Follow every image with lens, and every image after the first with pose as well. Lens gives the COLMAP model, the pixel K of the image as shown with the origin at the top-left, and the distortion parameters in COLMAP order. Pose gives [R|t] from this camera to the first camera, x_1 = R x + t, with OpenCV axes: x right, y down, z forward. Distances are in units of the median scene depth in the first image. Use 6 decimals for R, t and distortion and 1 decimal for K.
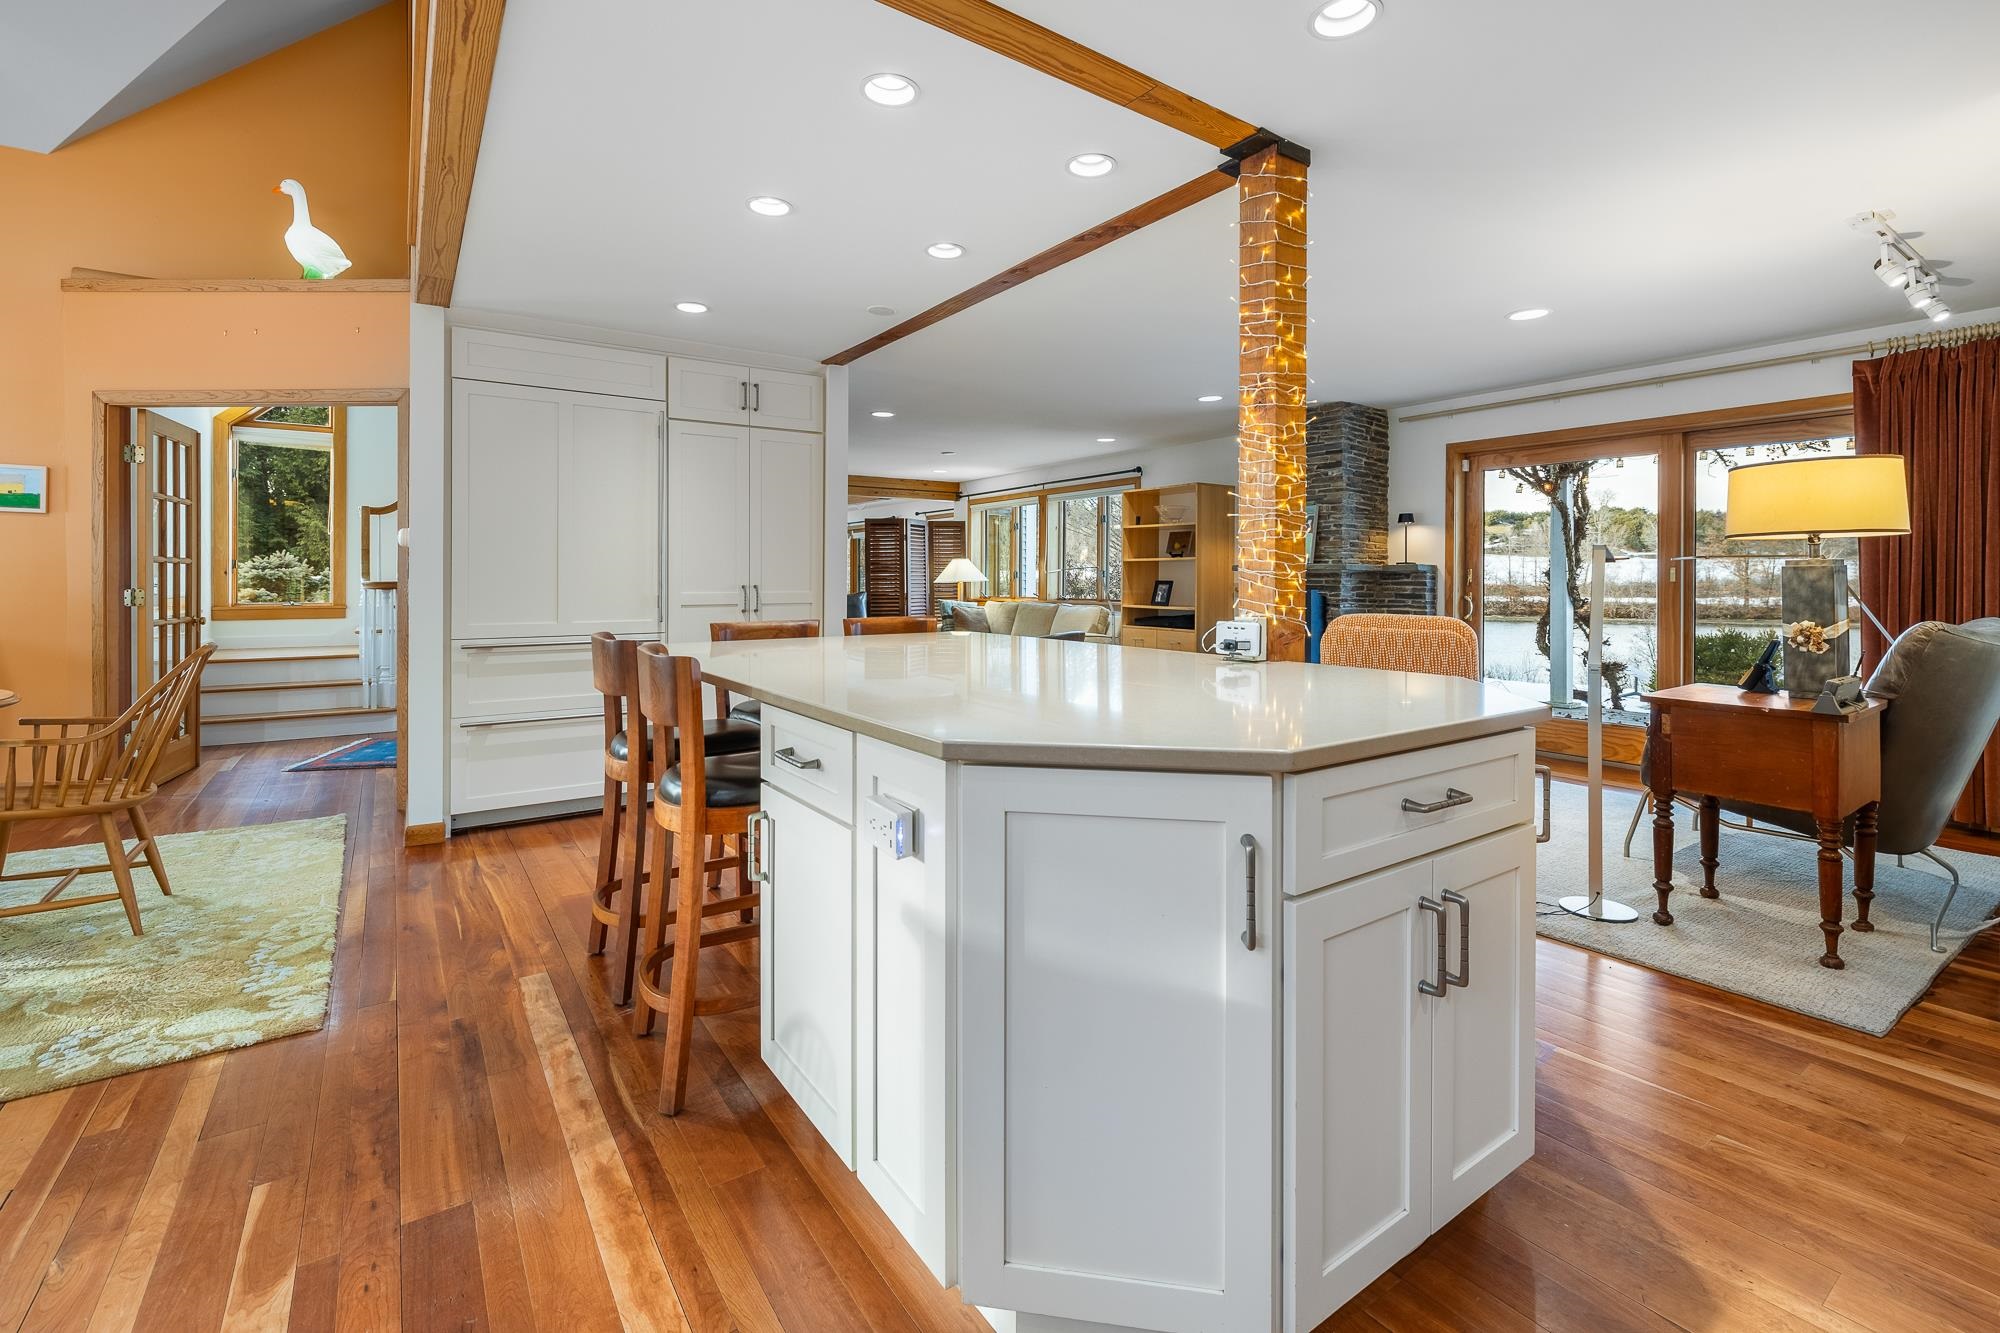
lens RADIAL K [[868.0, 0, 1004.3], [0, 868.0, 585.9], [0, 0, 1]] dist [-0.001626, -0.000851]
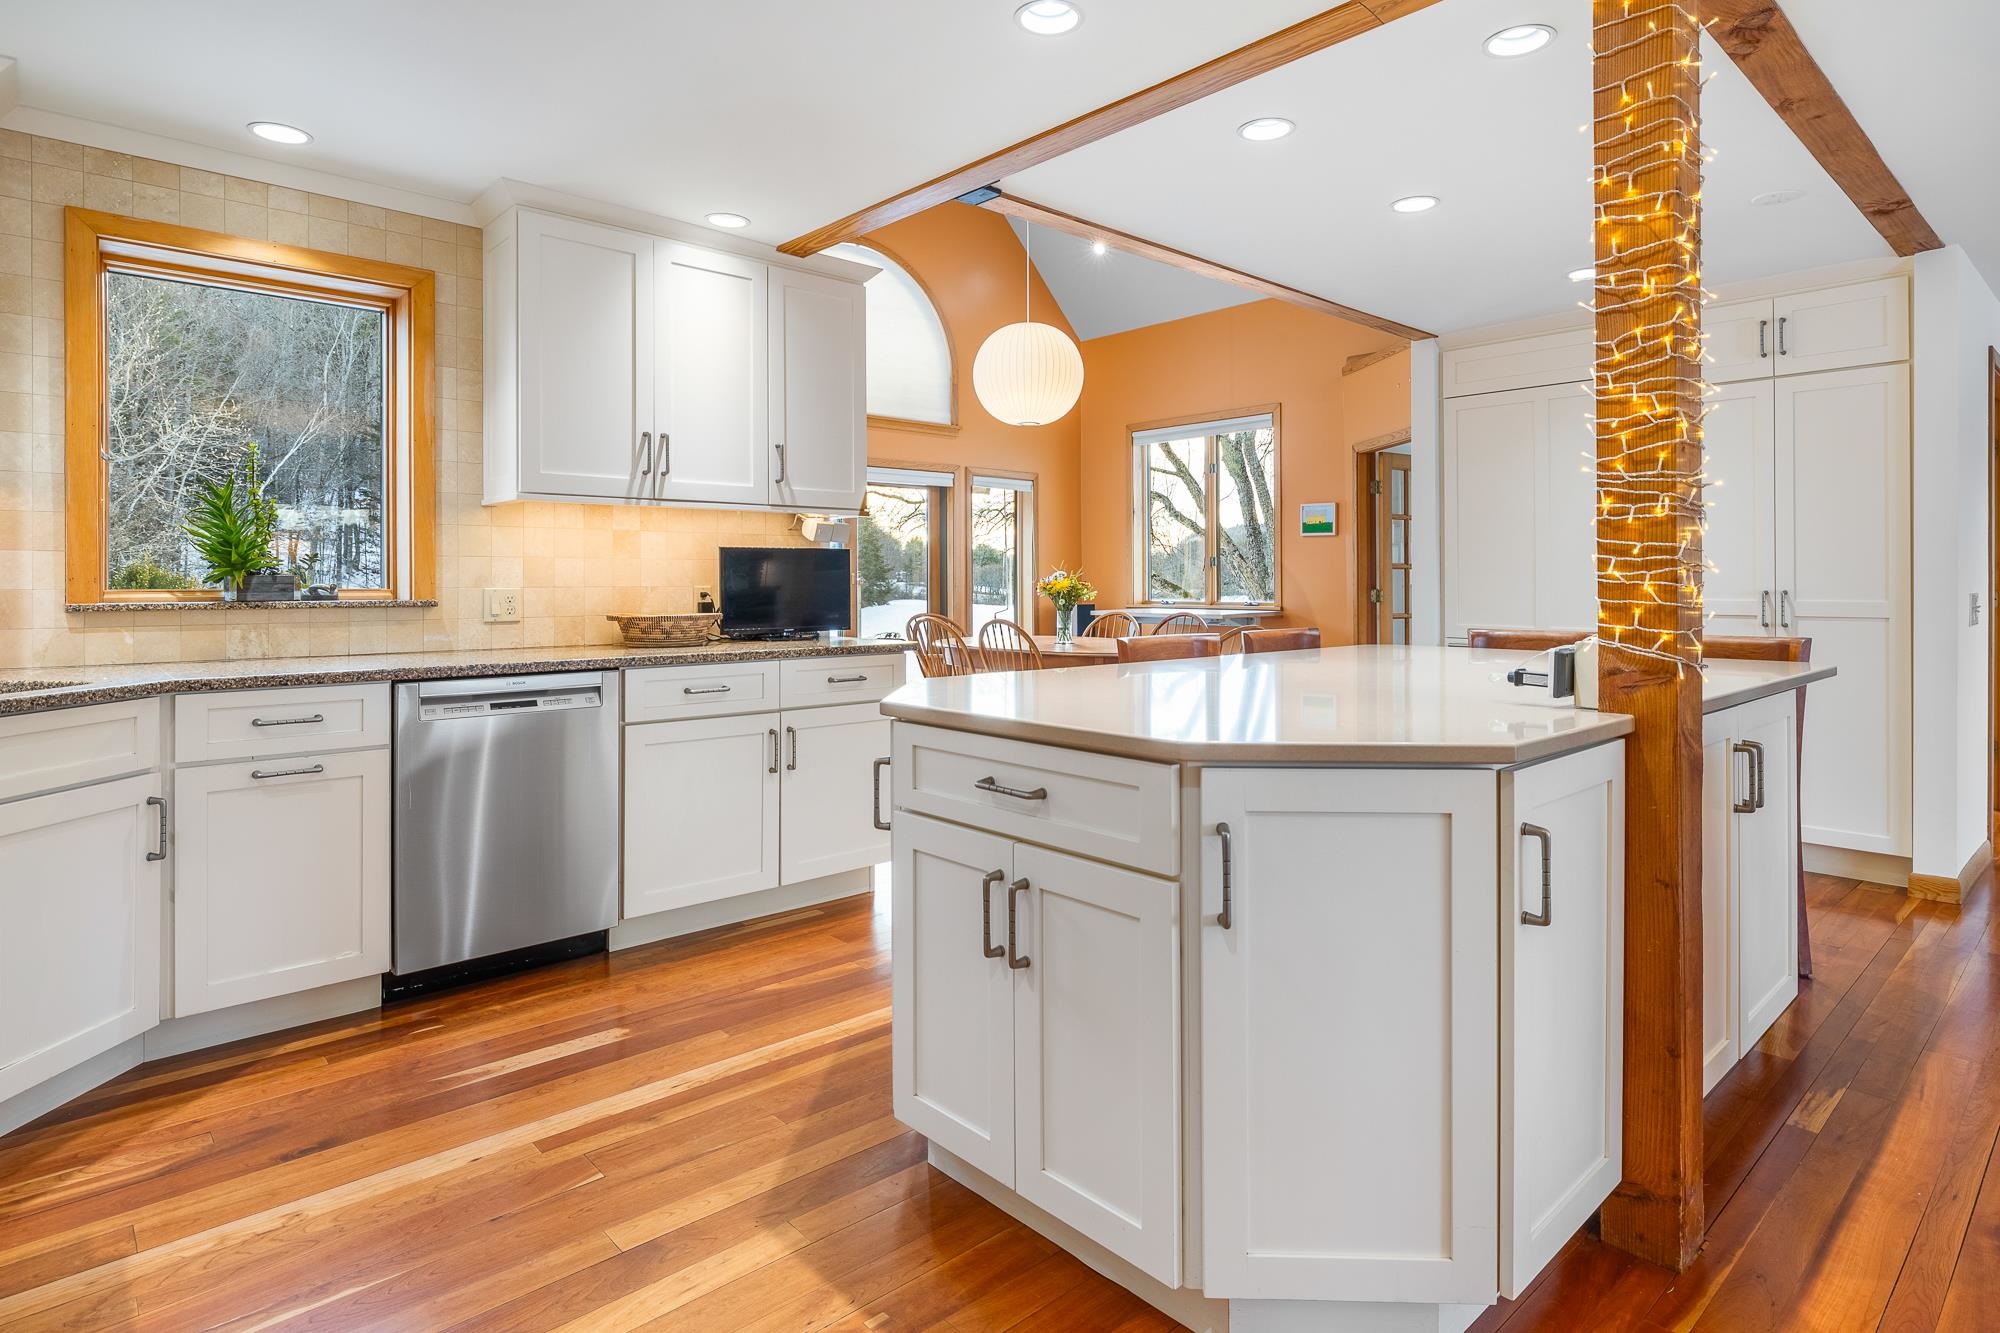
lens RADIAL K [[1068.6, 0, 1005.4], [0, 1068.6, 574.8], [0, 0, 1]] dist [-0.015208, -0.000151]
pose [[0.119826, -0.006400, -0.992774, 0.478686], [-0.007885, 0.999942, -0.007398, -0.002134], [0.992764, 0.008714, 0.119768, 0.217796]]
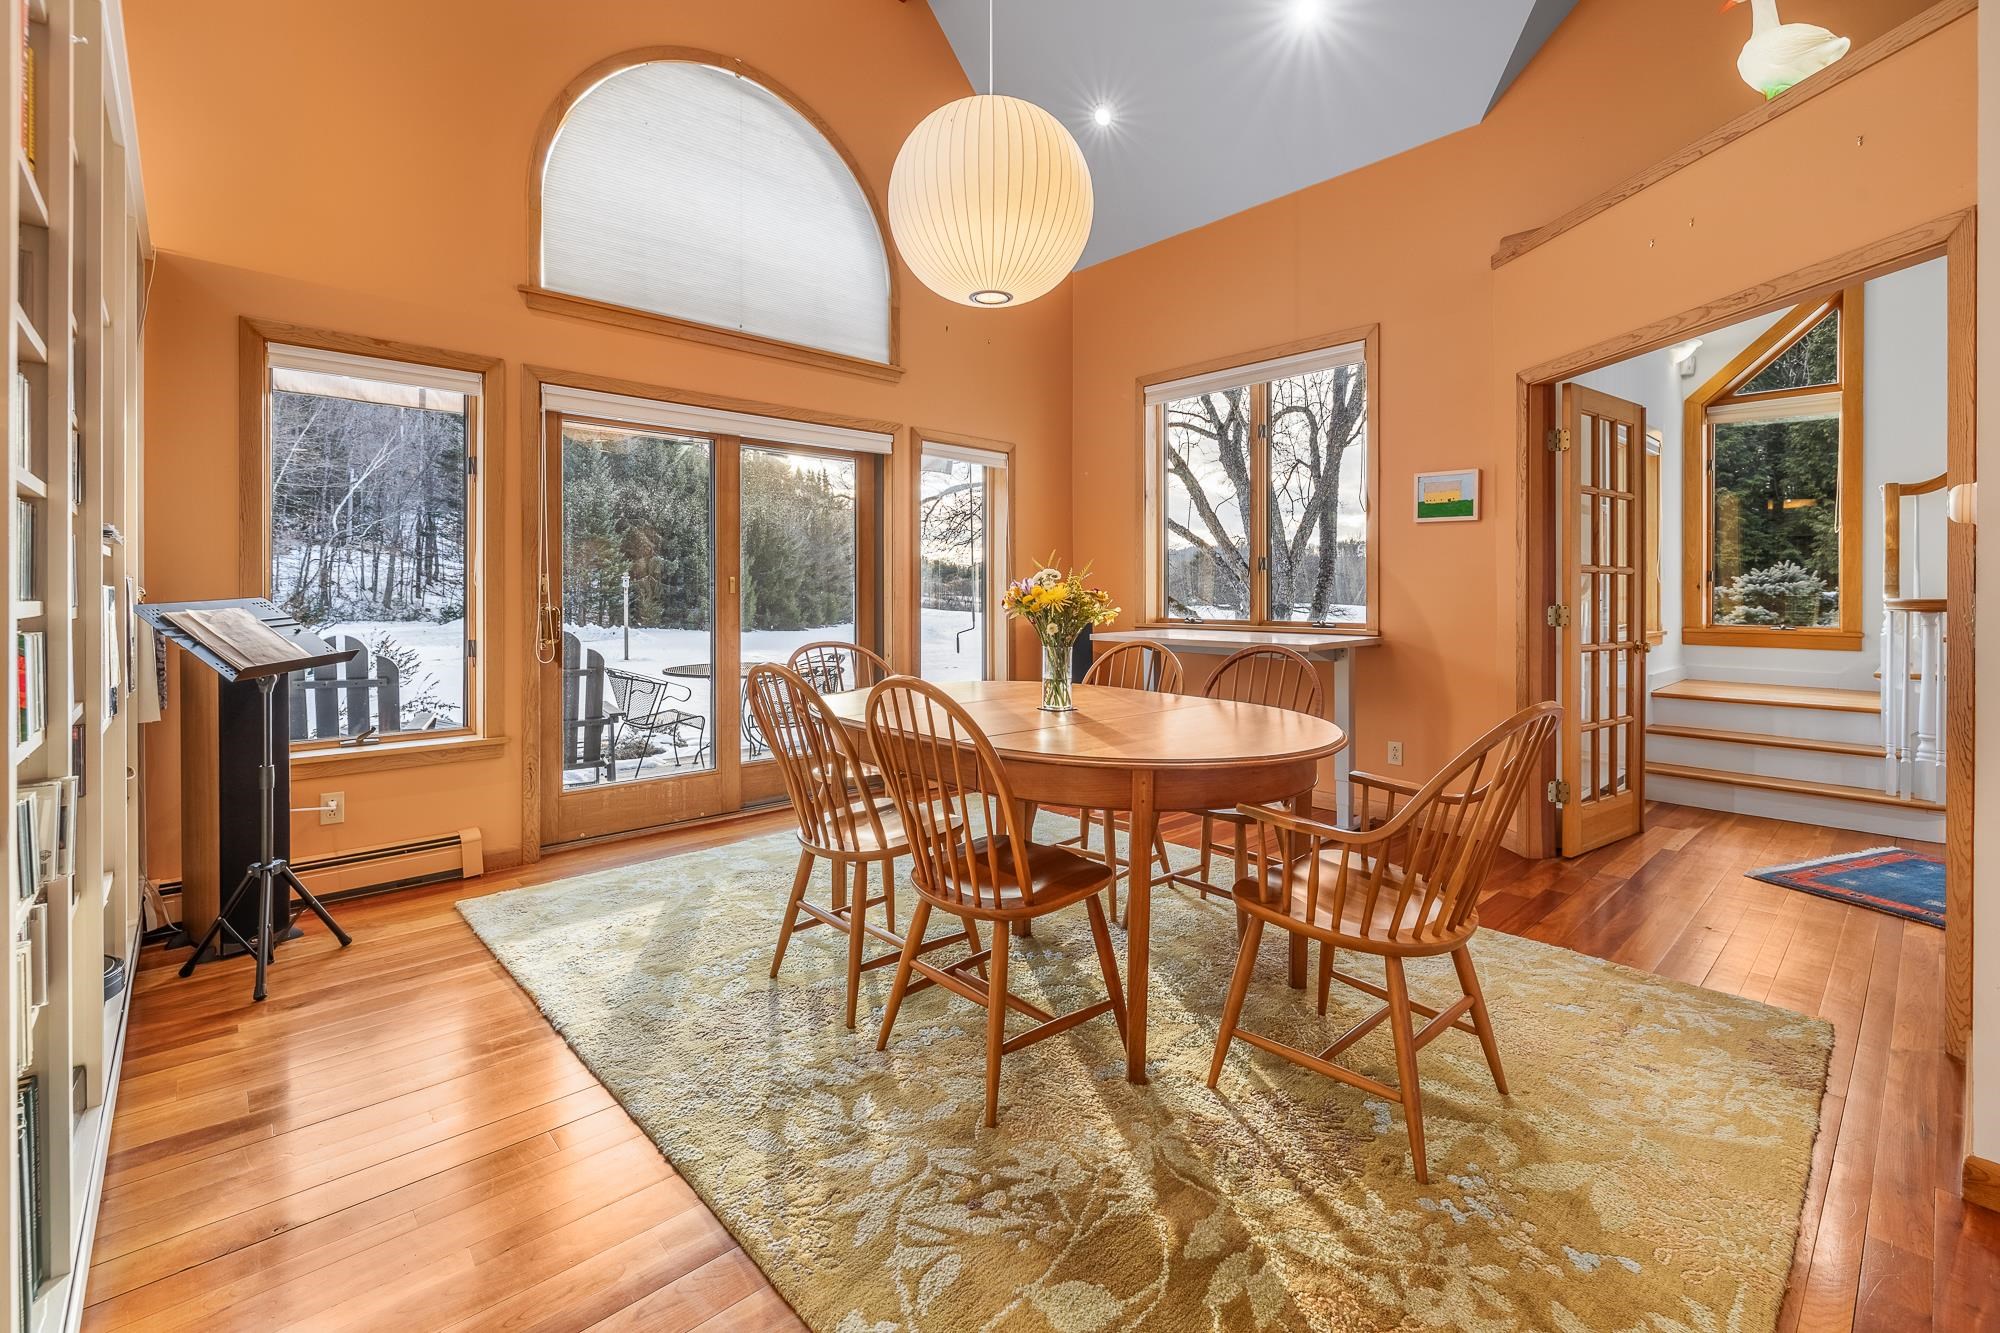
lens RADIAL K [[868.0, 0, 1004.3], [0, 868.0, 585.9], [0, 0, 1]] dist [-0.001626, -0.000851]
pose [[0.127373, -0.007840, -0.991824, -0.232646], [-0.011804, 0.999886, -0.009420, -0.000878], [0.991785, 0.012907, 0.127265, 0.336942]]
